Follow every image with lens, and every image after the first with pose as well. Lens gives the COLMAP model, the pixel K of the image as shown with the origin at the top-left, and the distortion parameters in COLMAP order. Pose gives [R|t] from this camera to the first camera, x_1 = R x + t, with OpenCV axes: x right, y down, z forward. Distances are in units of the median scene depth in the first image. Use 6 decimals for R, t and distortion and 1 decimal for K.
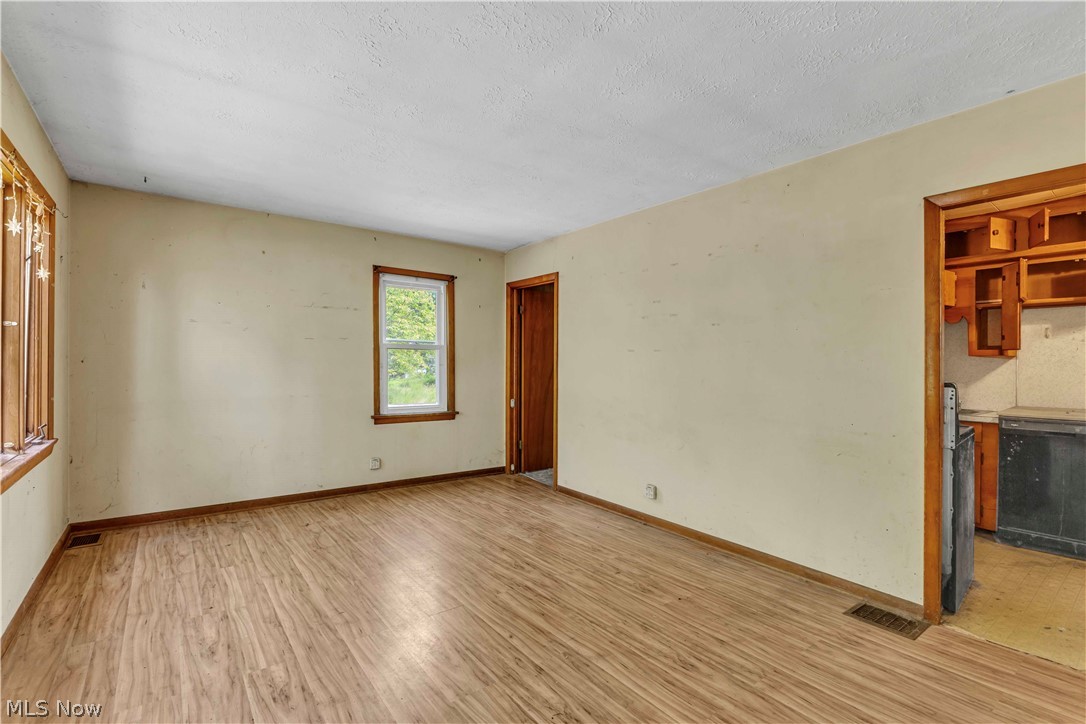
lens RADIAL K [[491.5, 0, 544.2], [0, 491.5, 363.3], [0, 0, 1]] dist [-0.014721, 0.000779]
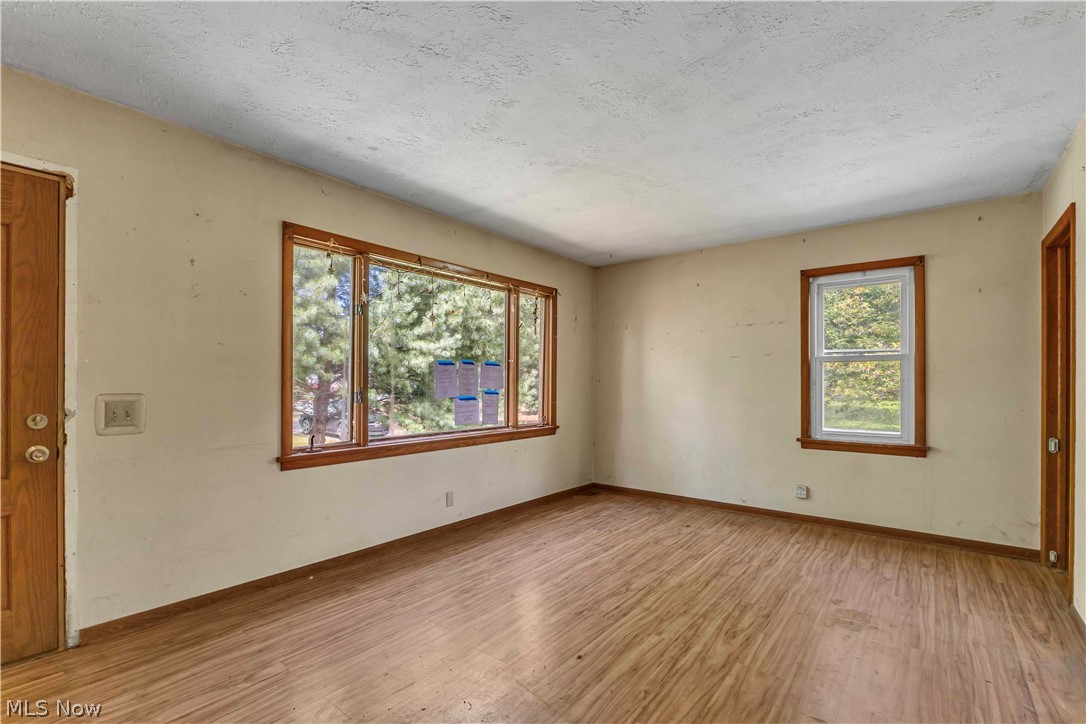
lens RADIAL K [[491.5, 0, 546.5], [0, 491.5, 376.9], [0, 0, 1]] dist [-0.014721, 0.000779]
pose [[0.242408, -0.021285, -0.969941, 0.611140], [0.004267, 0.999773, -0.020873, 0.017177], [0.970165, 0.000921, 0.242443, 0.496187]]
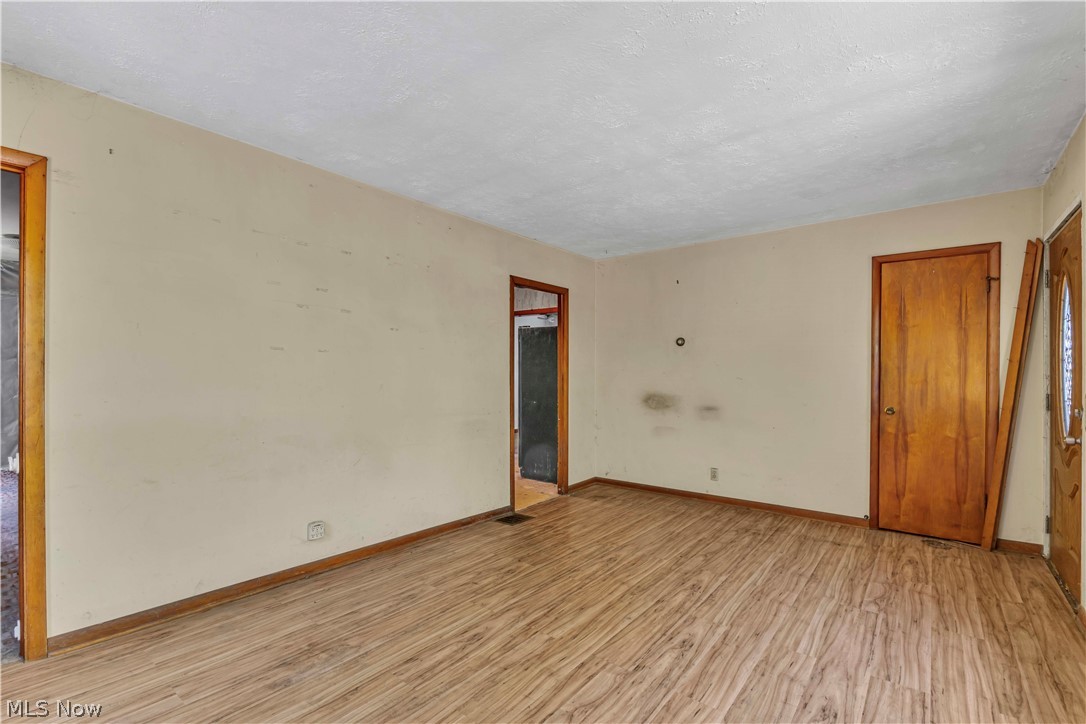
lens RADIAL K [[491.5, 0, 545.4], [0, 491.5, 367.9], [0, 0, 1]] dist [-0.014721, 0.000779]
pose [[-0.240762, -0.005150, 0.970570, -0.773322], [-0.010698, 0.999939, 0.002652, -0.005989], [-0.970525, -0.009745, -0.240803, 1.027989]]
